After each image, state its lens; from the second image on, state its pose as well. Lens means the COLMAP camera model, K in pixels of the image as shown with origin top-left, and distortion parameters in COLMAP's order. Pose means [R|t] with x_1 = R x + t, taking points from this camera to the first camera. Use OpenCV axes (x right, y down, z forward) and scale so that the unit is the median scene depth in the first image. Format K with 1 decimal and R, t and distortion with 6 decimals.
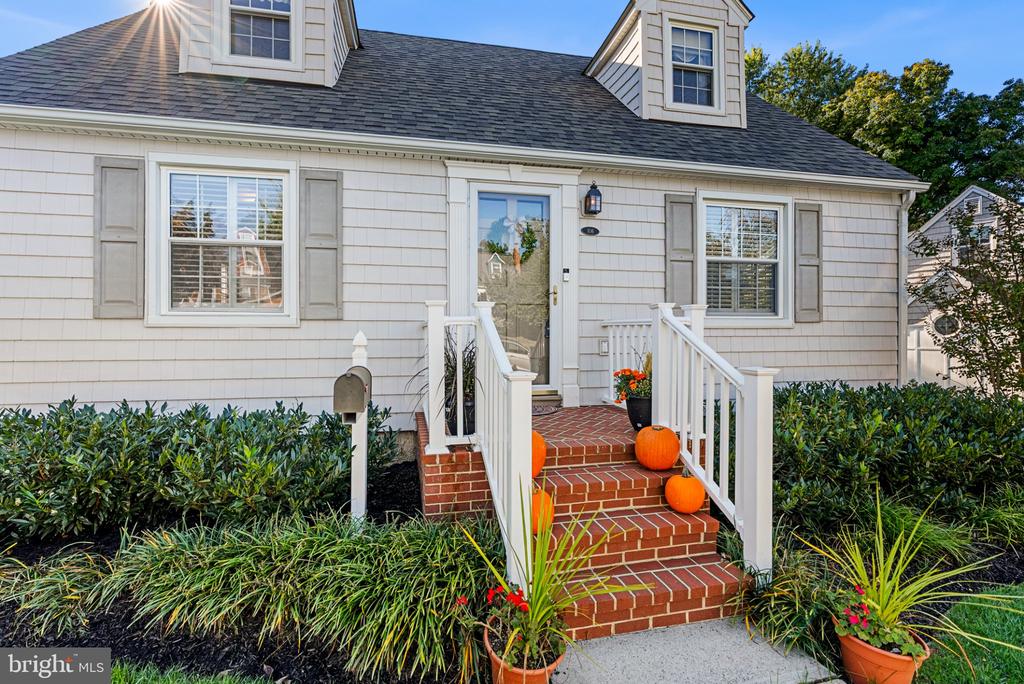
lens RADIAL K [[468.6, 0, 505.9], [0, 468.6, 332.8], [0, 0, 1]] dist [-0.008613, 0.001274]
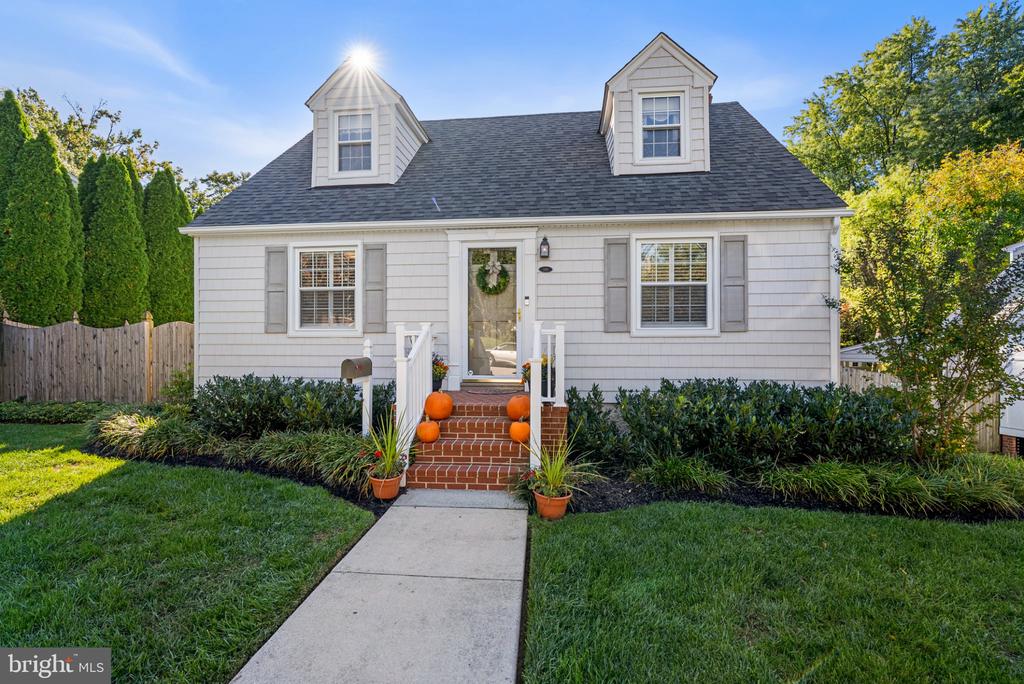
lens RADIAL K [[468.6, 0, 518.5], [0, 468.6, 345.9], [0, 0, 1]] dist [-0.008613, 0.001274]
pose [[0.950958, 0.001720, -0.309315, 0.551375], [-0.000438, 0.999991, 0.004216, 0.010895], [0.309319, -0.003873, 0.950950, -0.392989]]
